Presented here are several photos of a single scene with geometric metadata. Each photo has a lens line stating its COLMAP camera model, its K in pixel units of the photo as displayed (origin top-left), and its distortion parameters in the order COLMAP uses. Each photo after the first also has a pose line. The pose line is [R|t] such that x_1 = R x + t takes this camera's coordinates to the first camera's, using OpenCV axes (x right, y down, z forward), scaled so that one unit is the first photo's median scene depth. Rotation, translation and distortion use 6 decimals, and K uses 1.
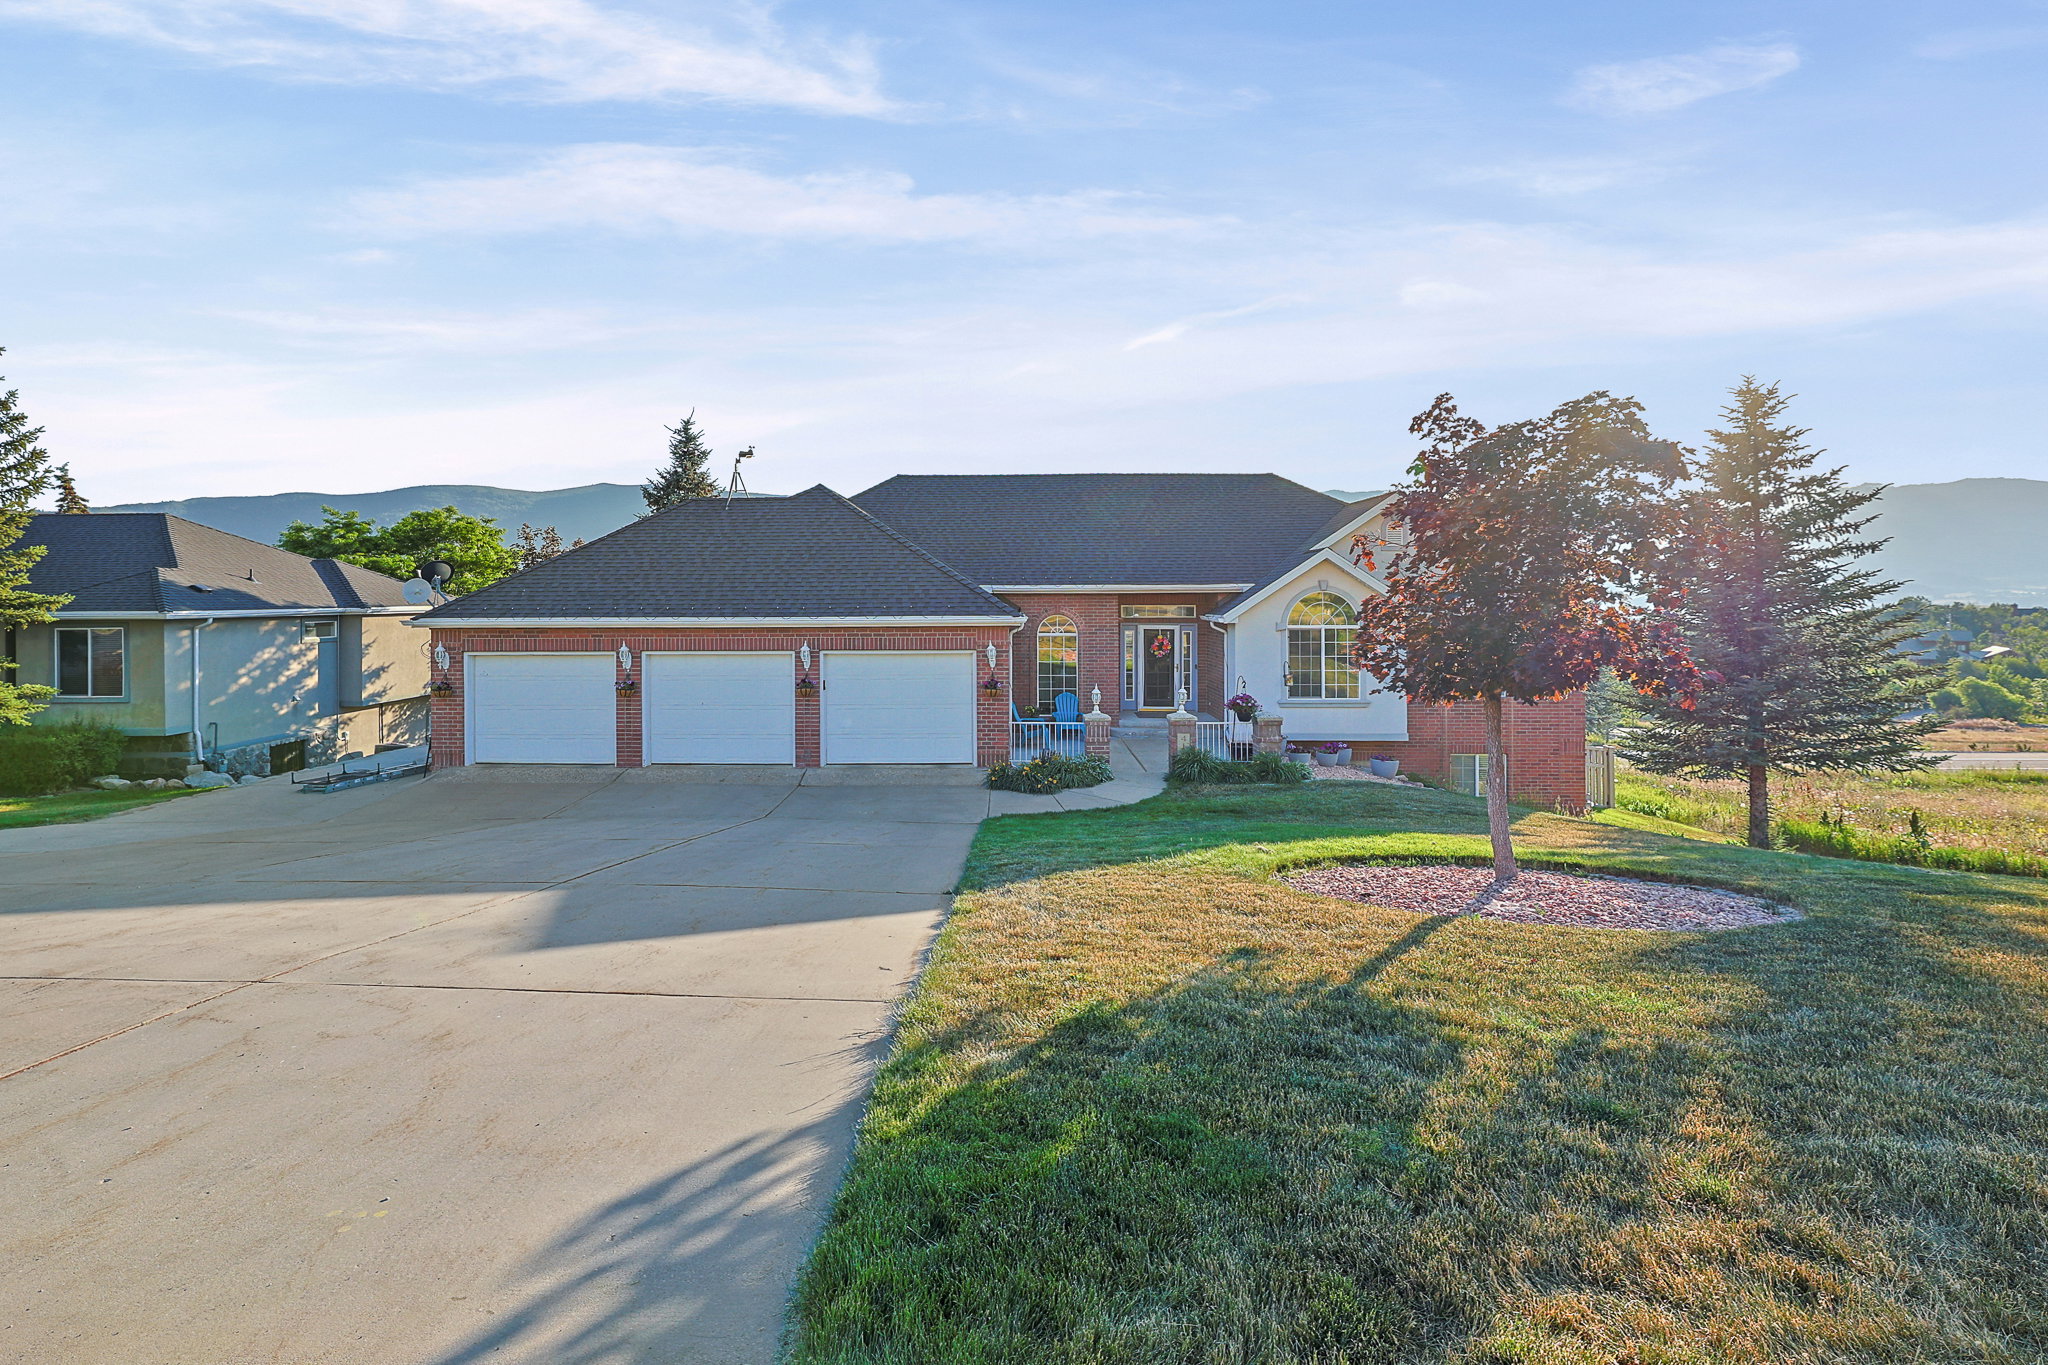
lens RADIAL K [[875.9, 0, 991.6], [0, 875.9, 615.5], [0, 0, 1]] dist [0.000456, -0.000166]
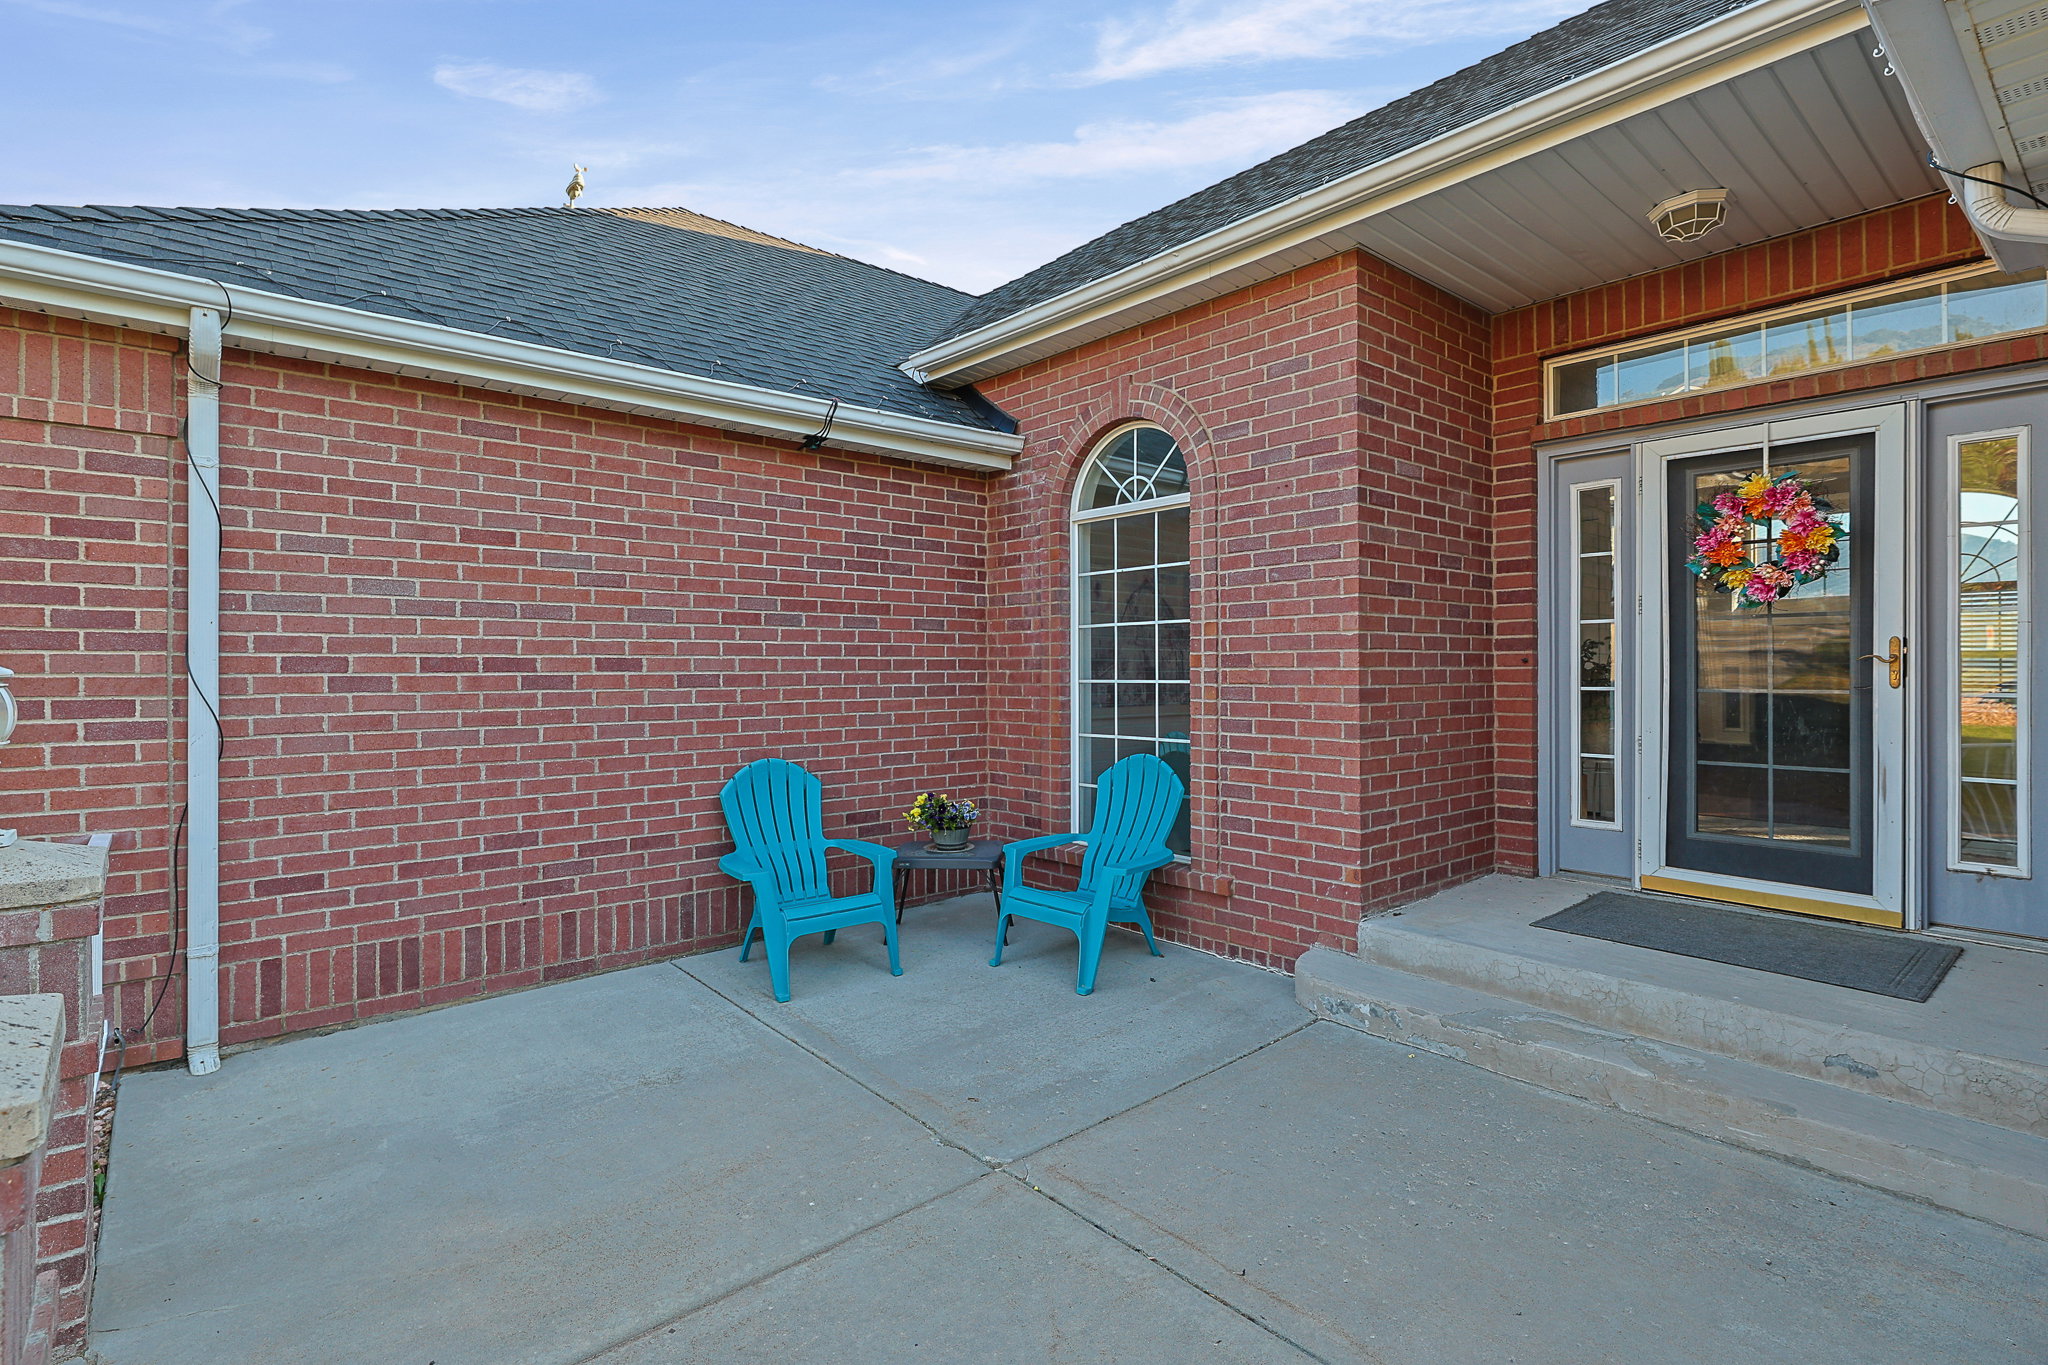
lens RADIAL K [[979.4, 0, 1028.6], [0, 979.4, 662.3], [0, 0, 1]] dist [0.003279, 0.000672]
pose [[0.671578, -0.007372, -0.740897, 0.269642], [-0.010698, 0.999750, -0.019645, 0.073390], [0.740857, 0.021119, 0.671331, 0.855508]]
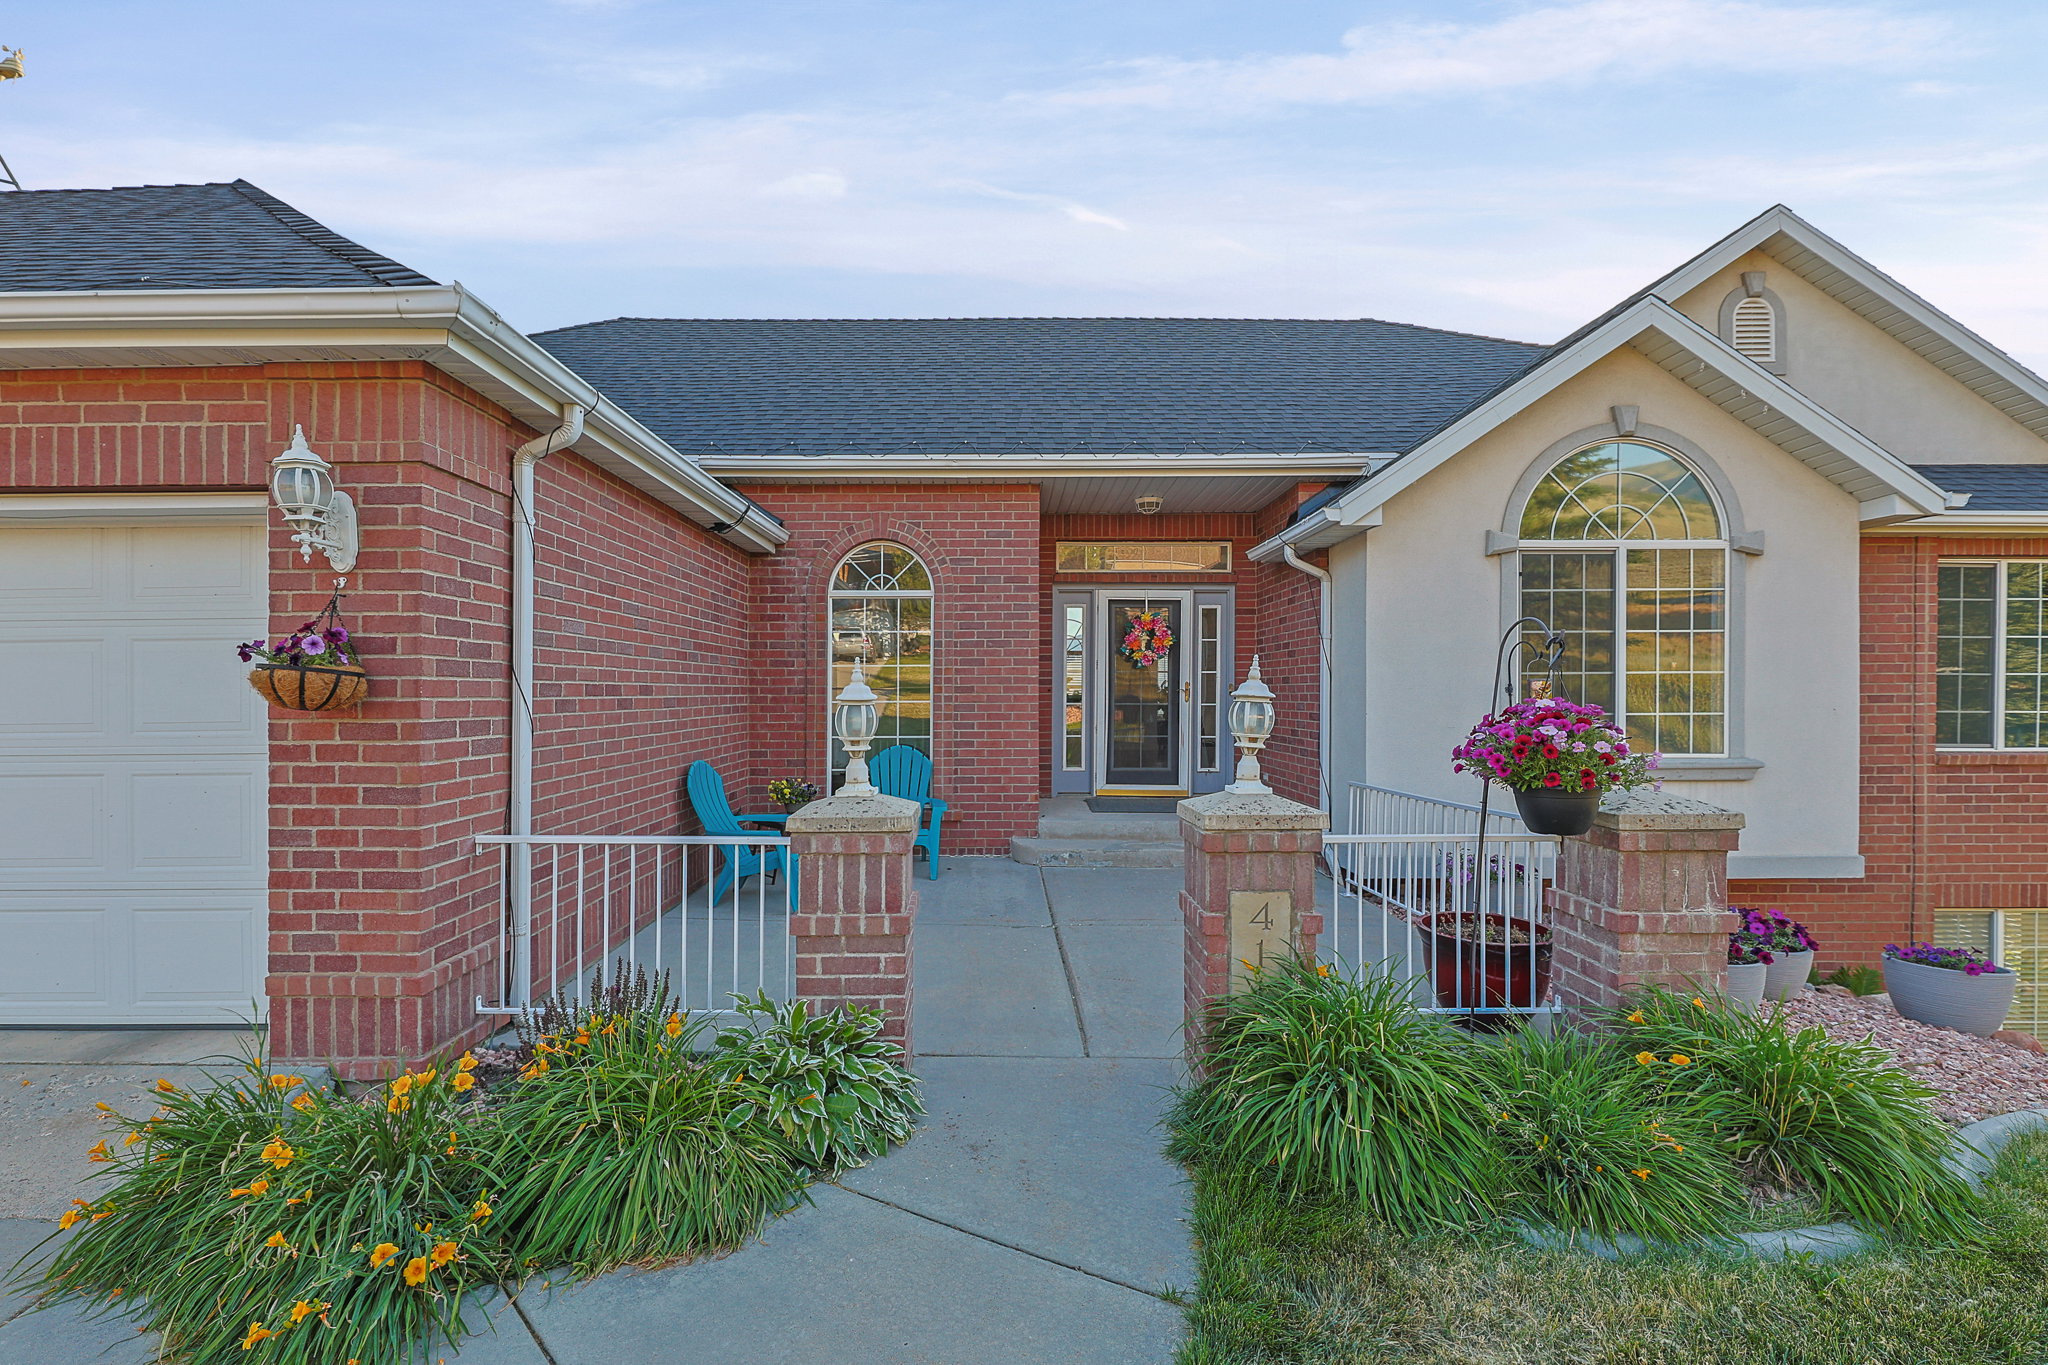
lens RADIAL K [[879.5, 0, 995.7], [0, 879.5, 692.4], [0, 0, 1]] dist [-0.001346, -0.000697]
pose [[0.999803, -0.000644, 0.019852, 0.126926], [0.001010, 0.999830, -0.018432, 0.076223], [-0.019837, 0.018449, 0.999633, 0.659813]]
